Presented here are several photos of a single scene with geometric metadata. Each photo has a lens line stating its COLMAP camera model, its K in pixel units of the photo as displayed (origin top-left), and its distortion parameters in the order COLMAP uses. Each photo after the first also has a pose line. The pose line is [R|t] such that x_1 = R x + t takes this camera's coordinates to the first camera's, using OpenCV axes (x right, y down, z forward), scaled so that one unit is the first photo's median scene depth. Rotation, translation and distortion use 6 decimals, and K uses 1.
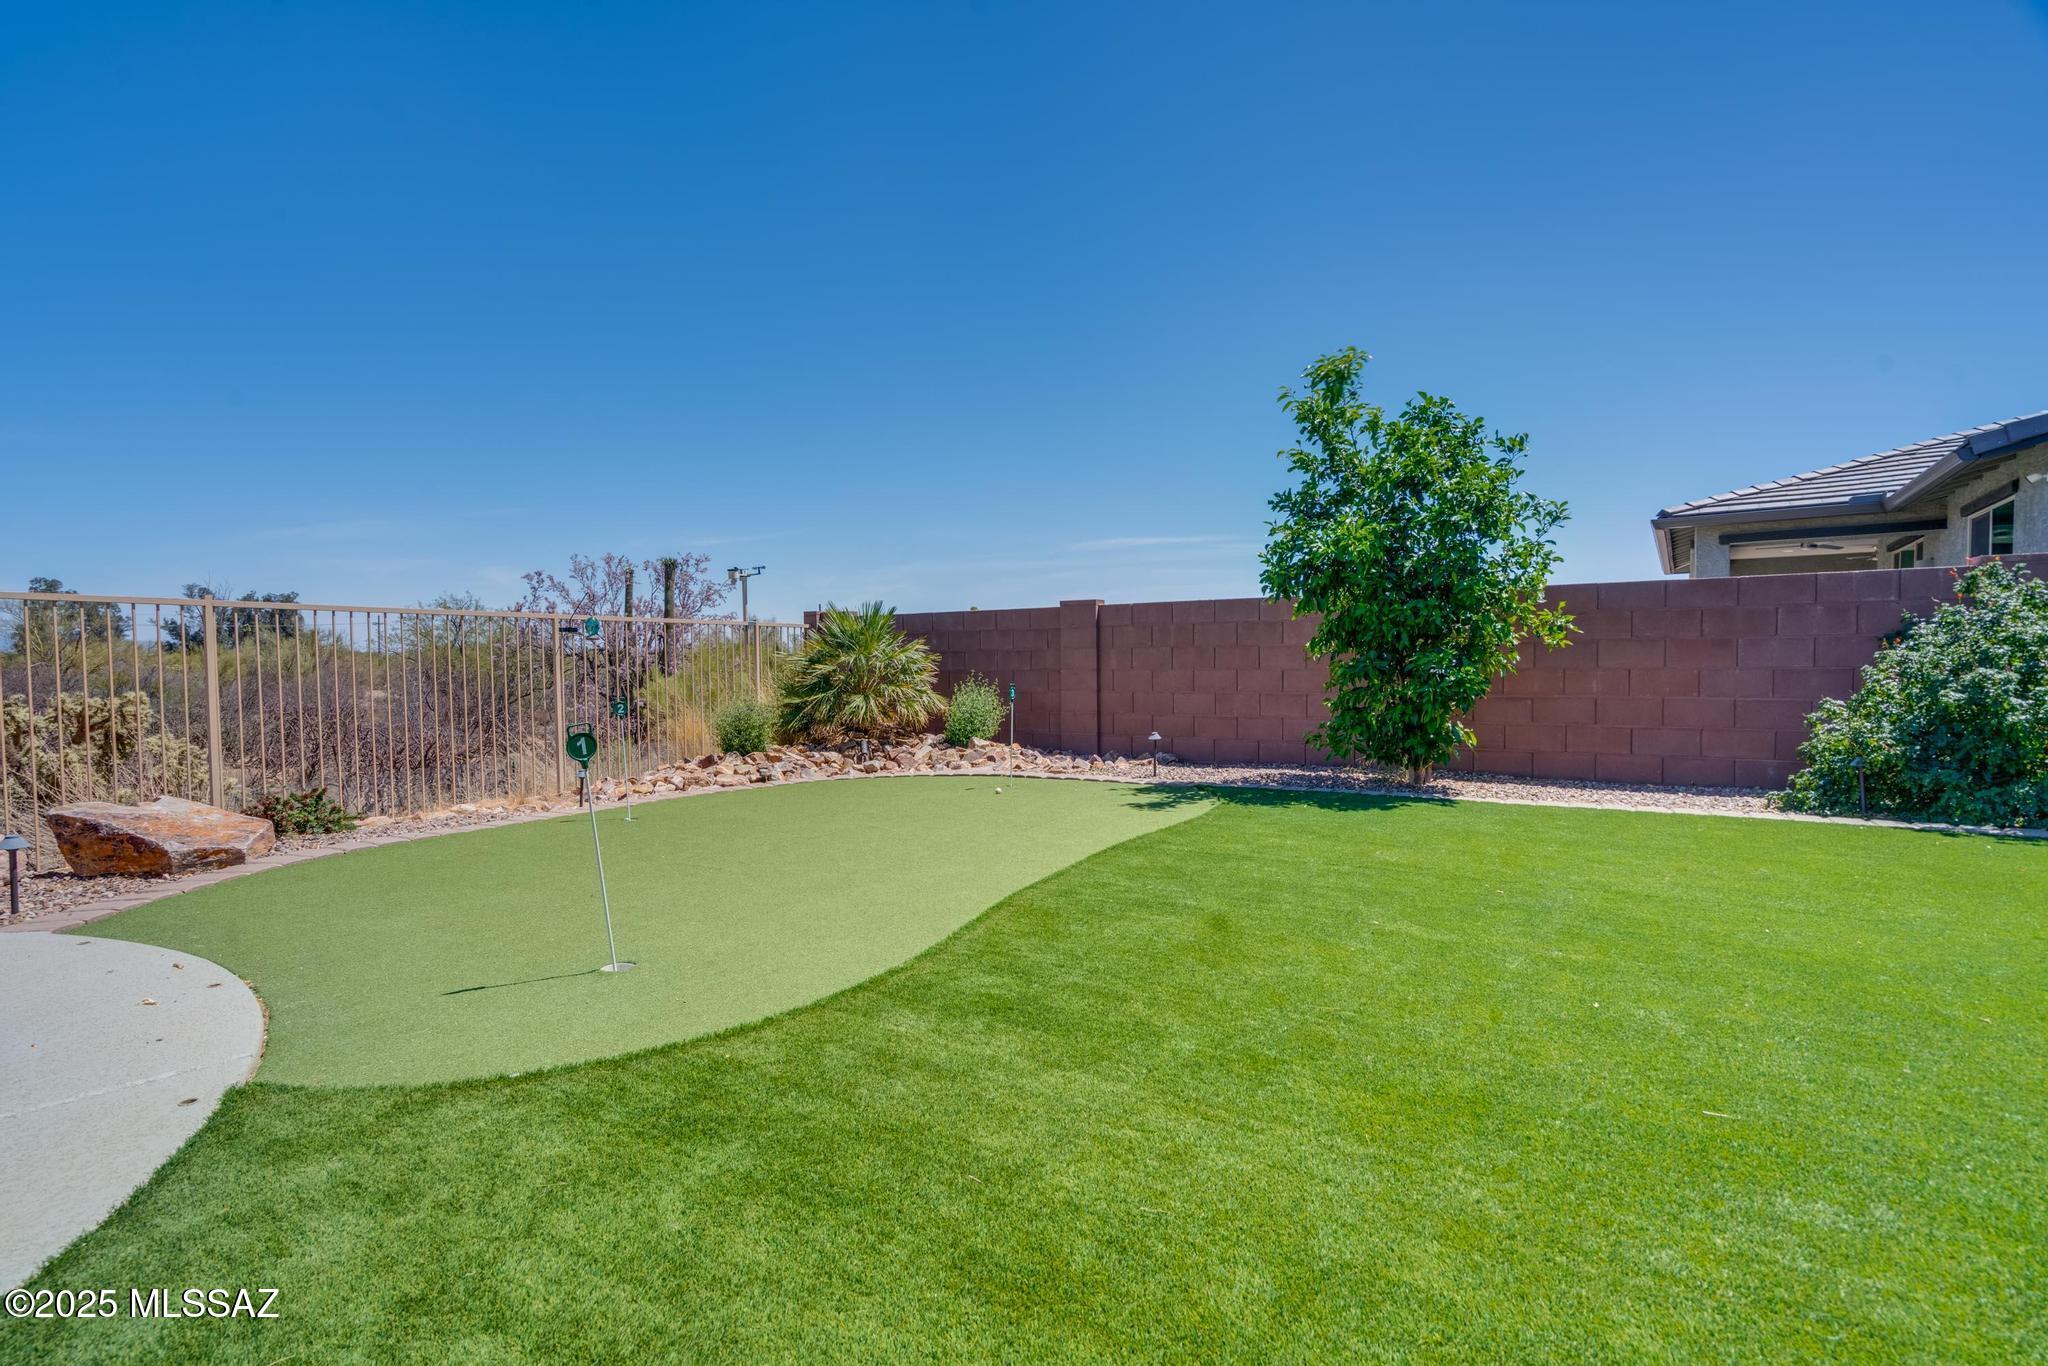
lens RADIAL K [[925.5, 0, 1012.7], [0, 925.5, 676.0], [0, 0, 1]] dist [-0.005410, 0.002592]
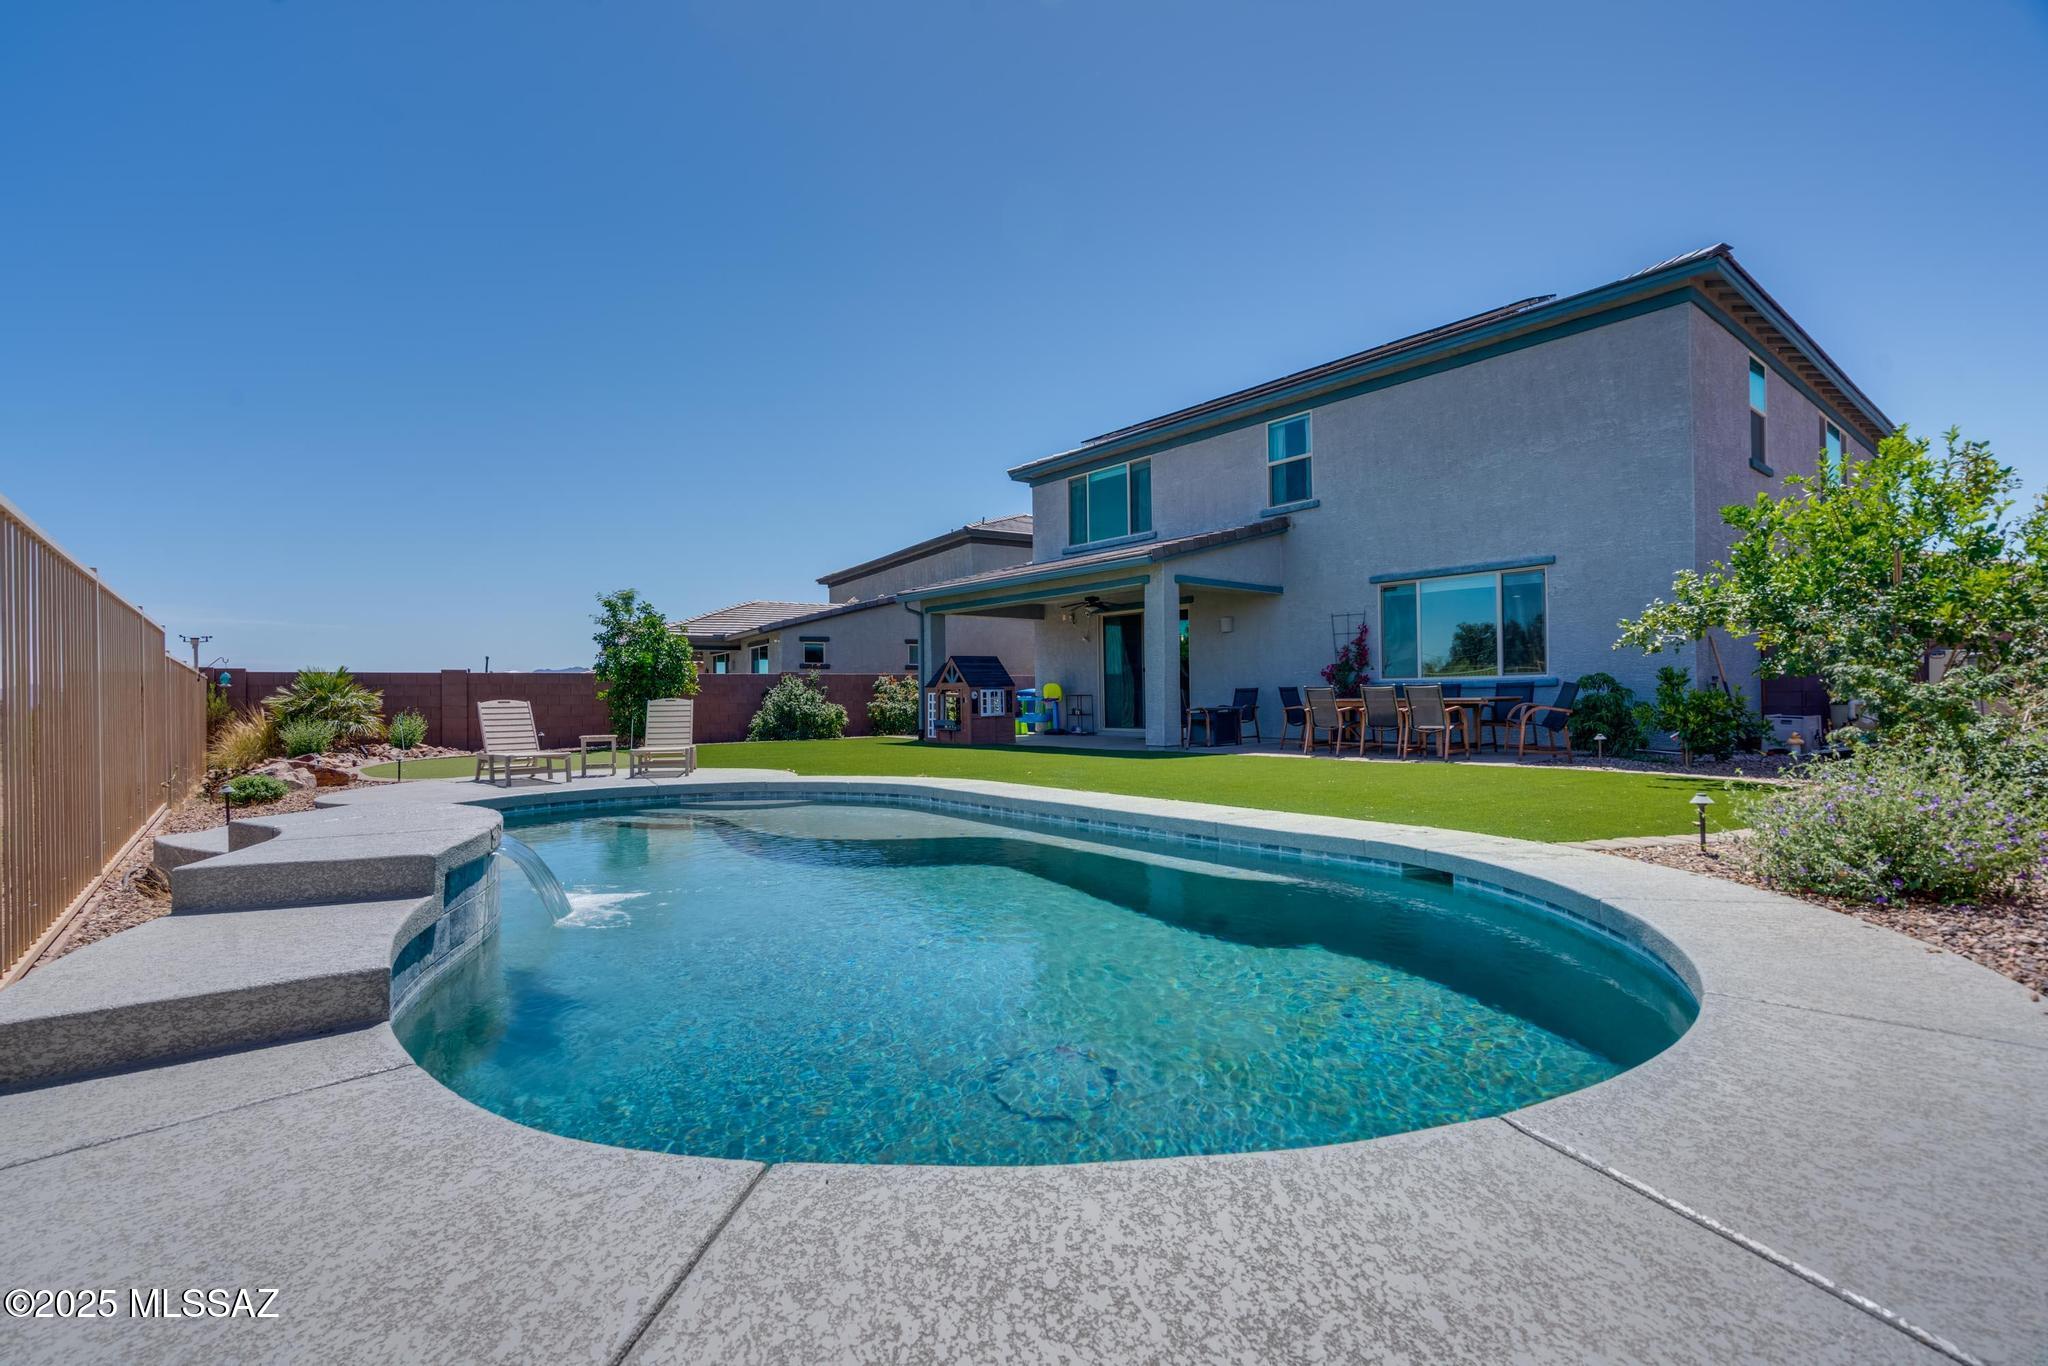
lens RADIAL K [[925.5, 0, 1024.0], [0, 925.5, 682.4], [0, 0, 1]] dist [-0.005410, 0.002592]
pose [[0.348852, 0.015047, 0.937057, -1.310987], [0.017736, 0.999586, -0.022653, 0.009570], [-0.937010, 0.024522, 0.348441, -0.756894]]
